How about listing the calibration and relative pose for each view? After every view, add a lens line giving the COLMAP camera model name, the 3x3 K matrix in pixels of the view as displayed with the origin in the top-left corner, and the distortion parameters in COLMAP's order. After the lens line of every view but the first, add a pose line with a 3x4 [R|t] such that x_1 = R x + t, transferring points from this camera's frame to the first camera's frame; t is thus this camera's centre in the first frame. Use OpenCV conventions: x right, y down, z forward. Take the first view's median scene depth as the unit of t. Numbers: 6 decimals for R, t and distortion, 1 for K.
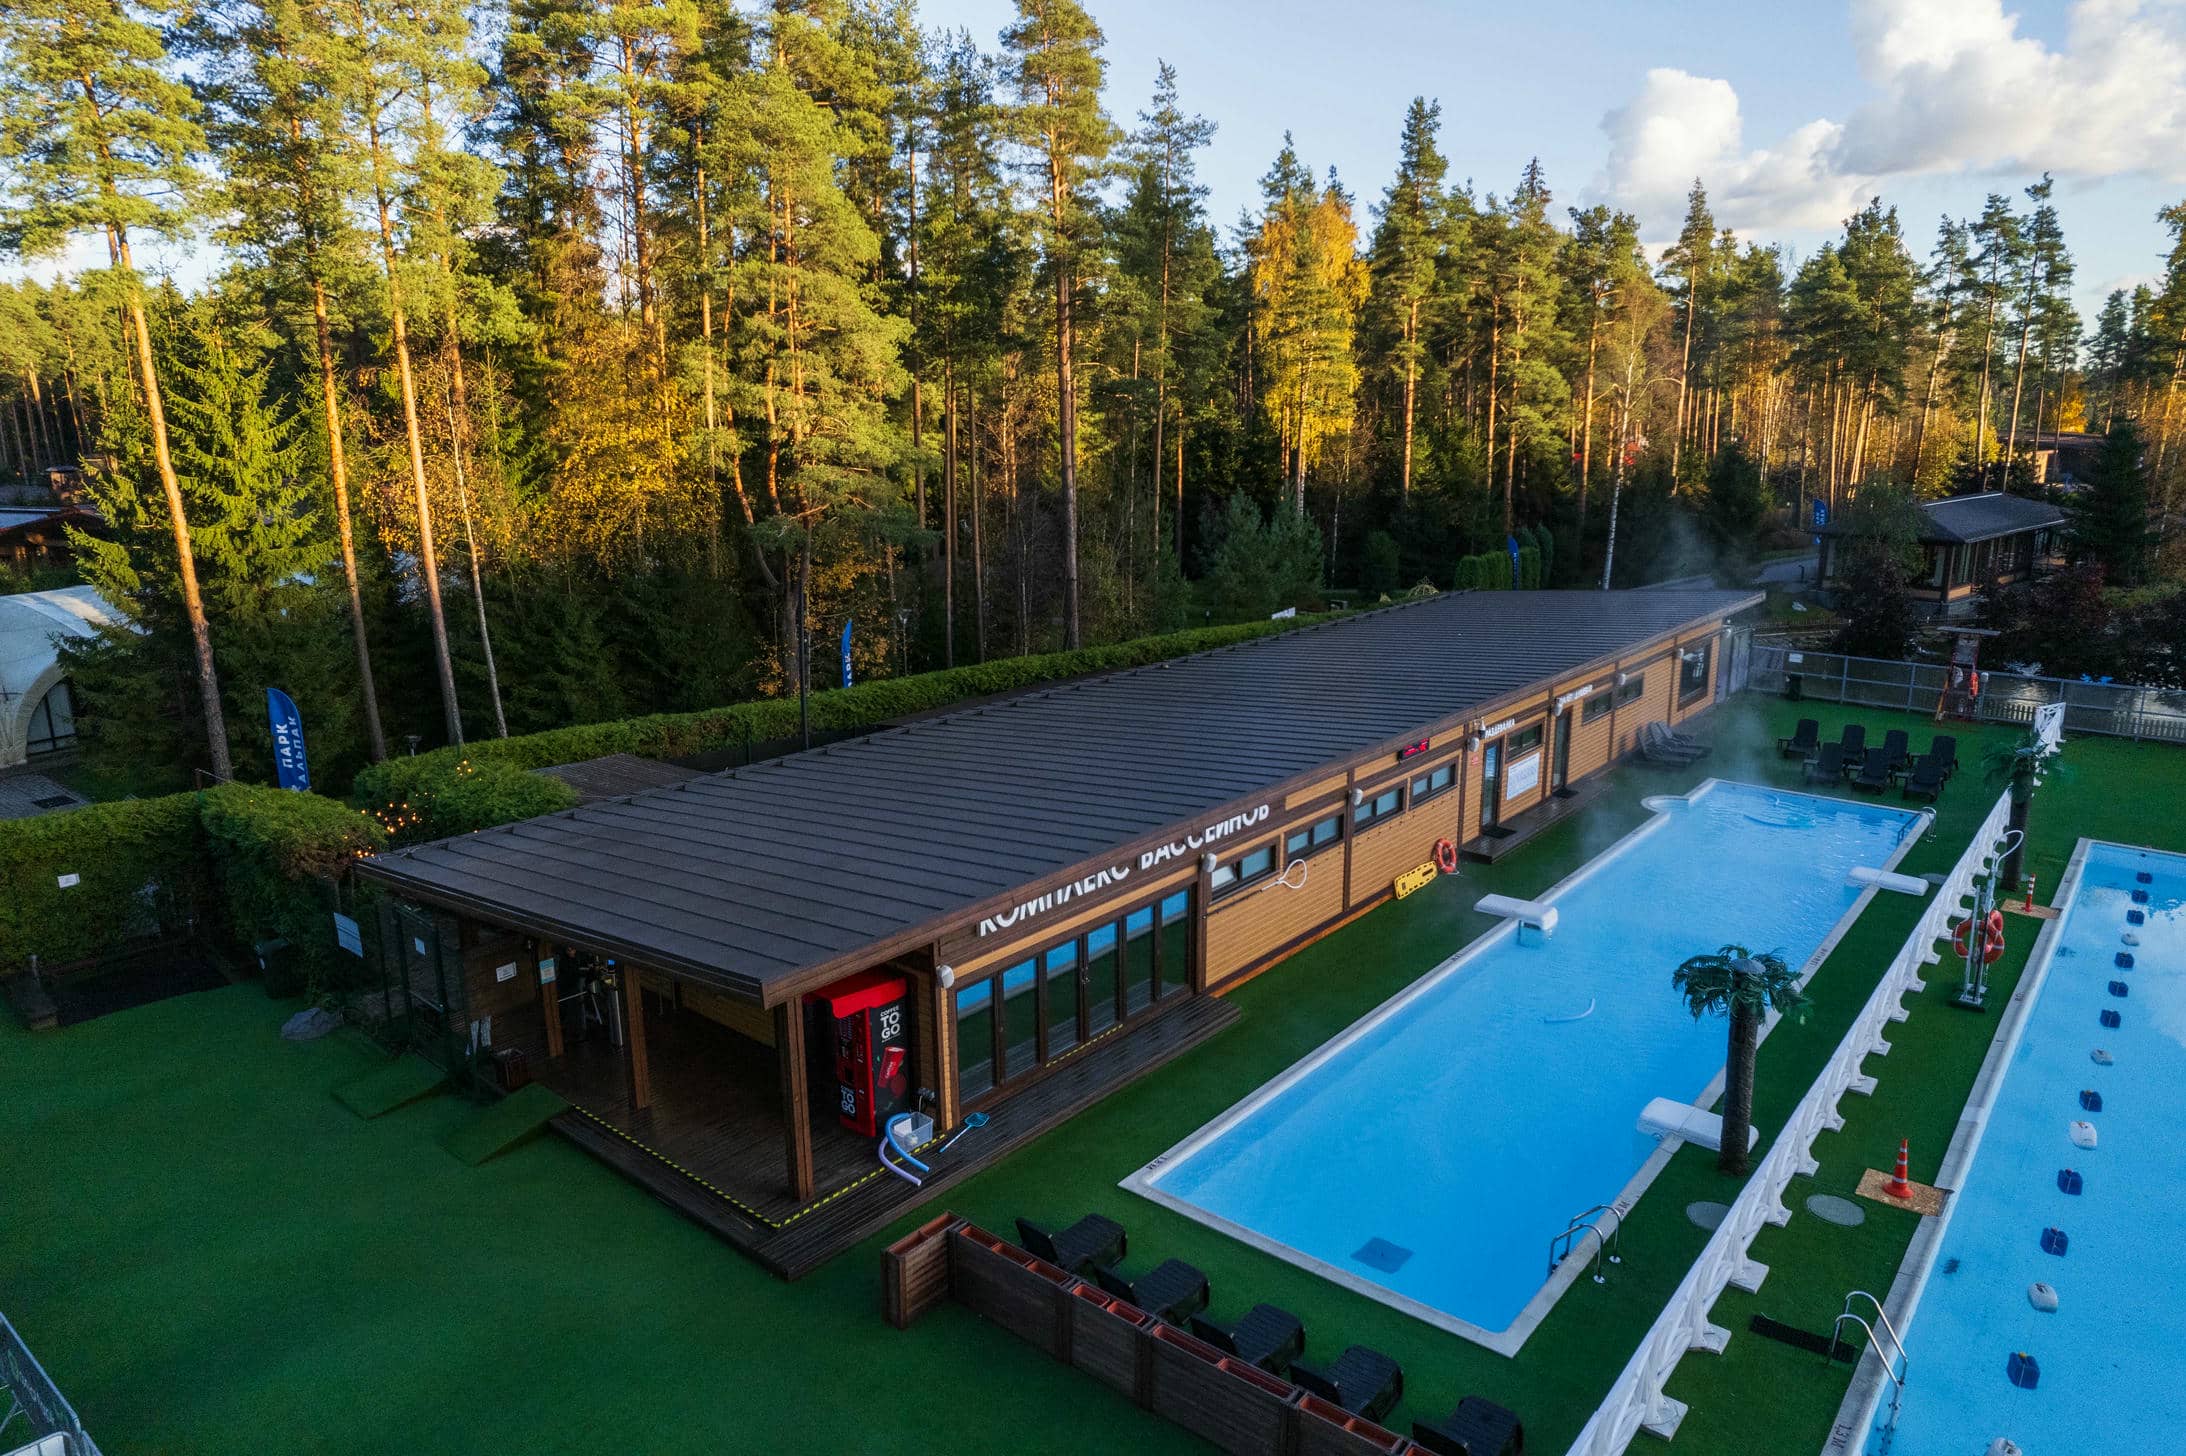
lens RADIAL K [[1386.7, 0, 1093.0], [0, 1386.7, 728.0], [0, 0, 1]] dist [0.003692, 0.000782]
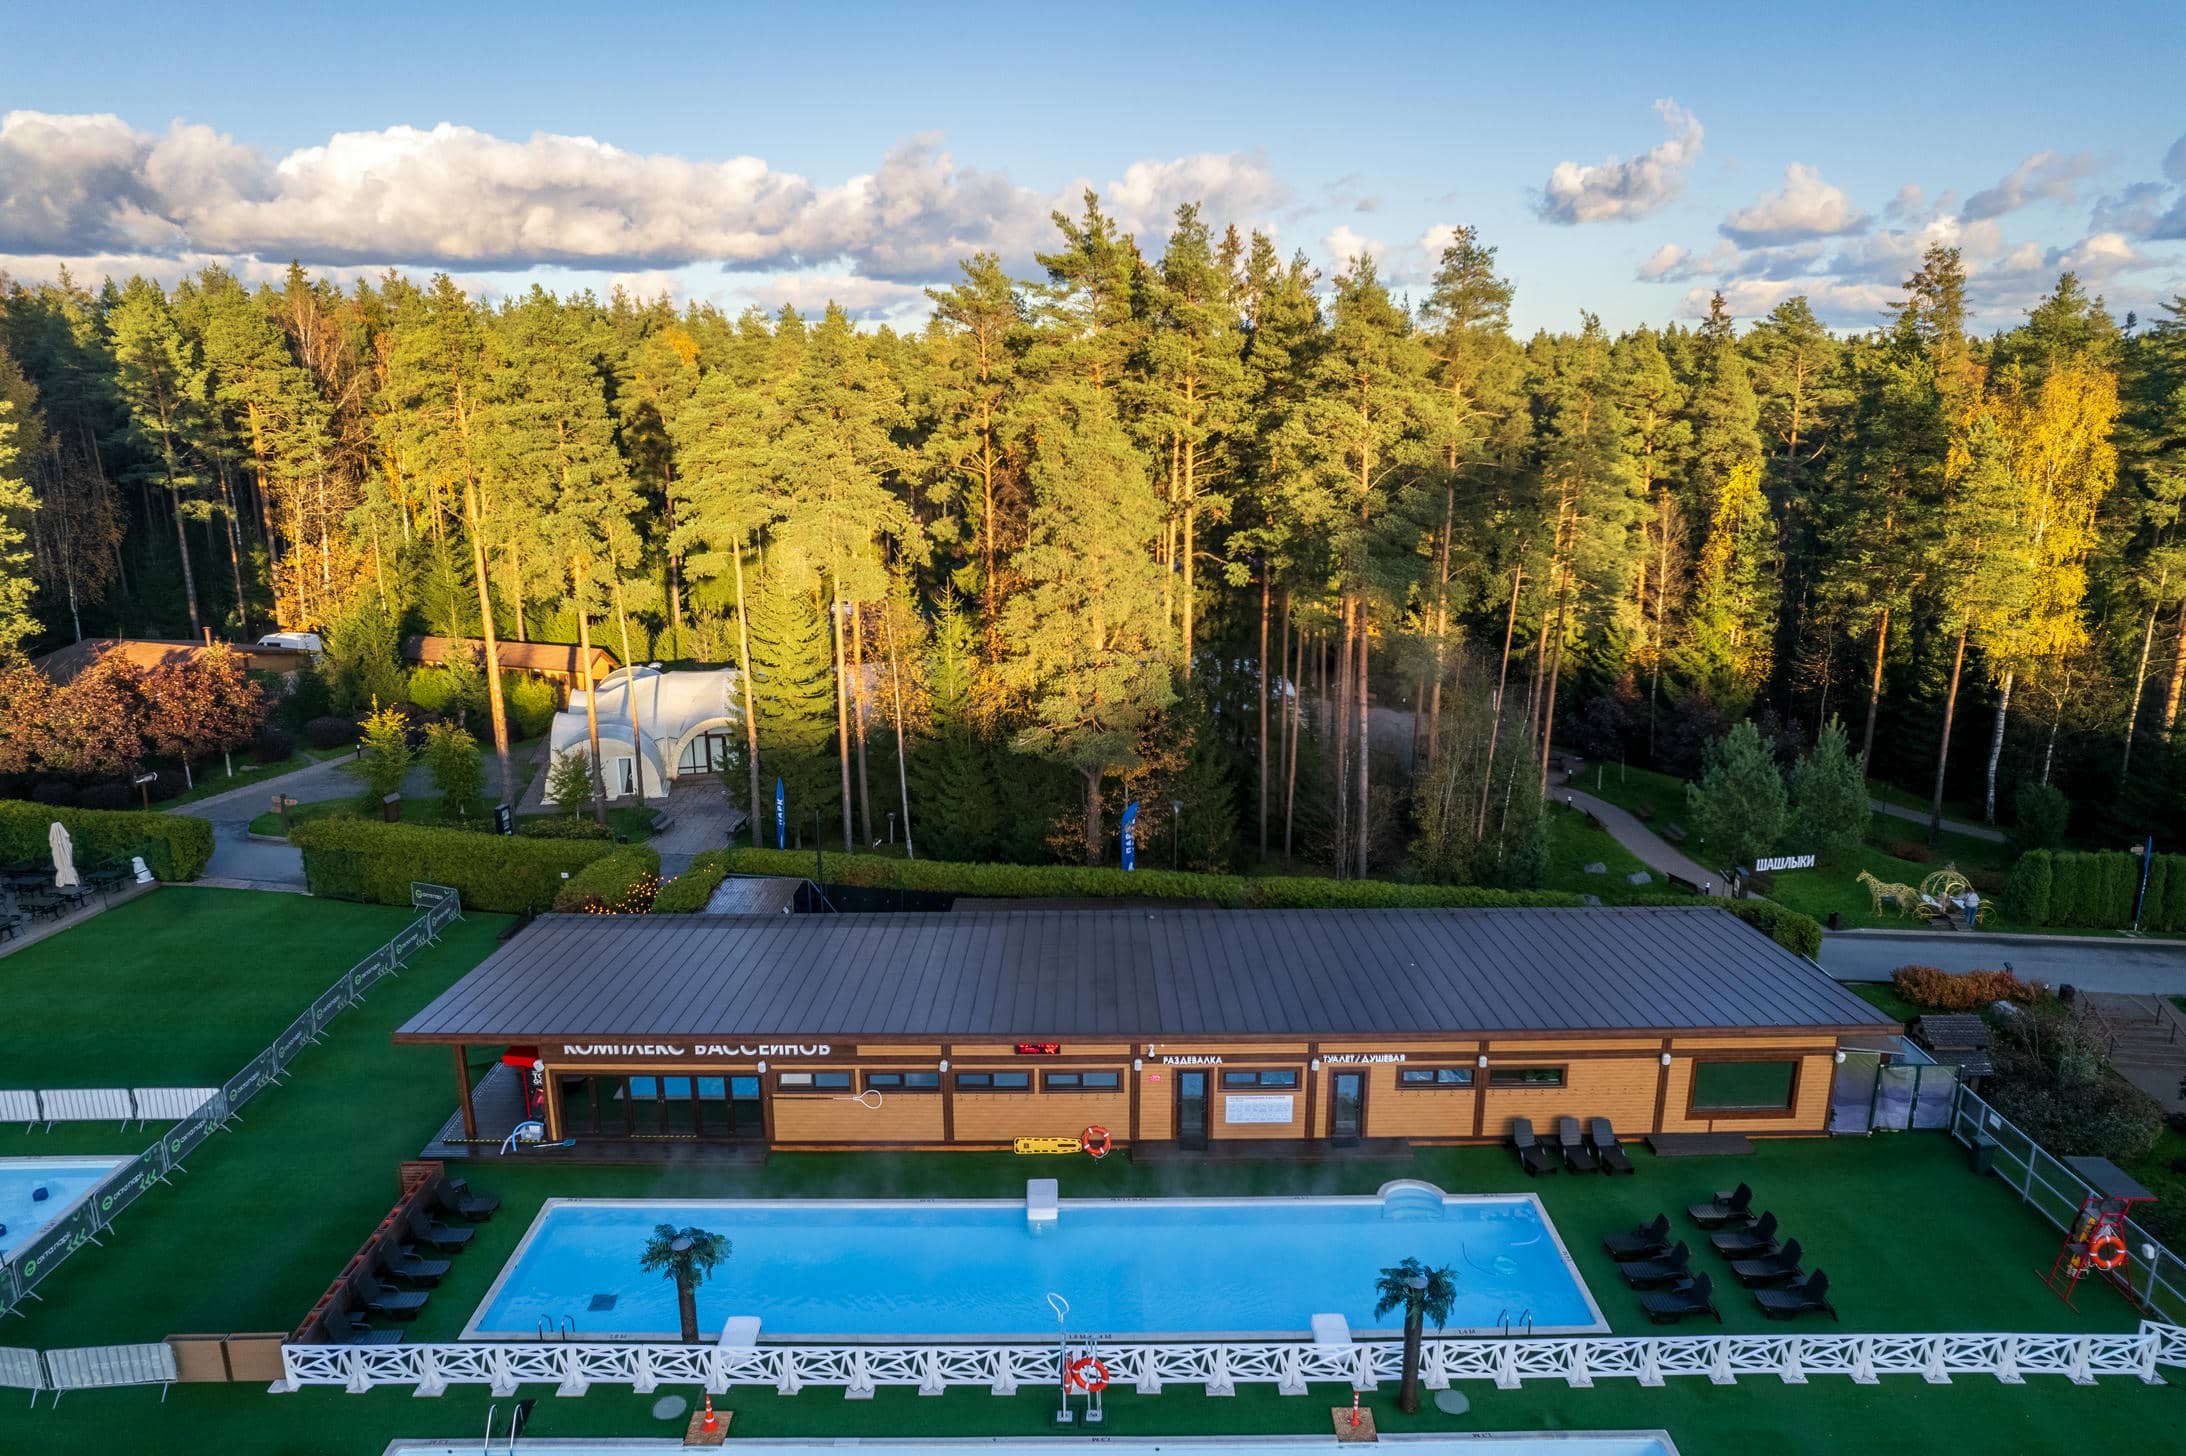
lens RADIAL K [[1386.1, 0, 1093.0], [0, 1386.1, 728.0], [0, 0, 1]] dist [-0.031600, 0.000066]
pose [[0.646678, 0.196577, -0.736997, 1.234157], [-0.181269, 0.978146, 0.101843, -0.446783], [0.740911, 0.067735, 0.668179, 0.161009]]
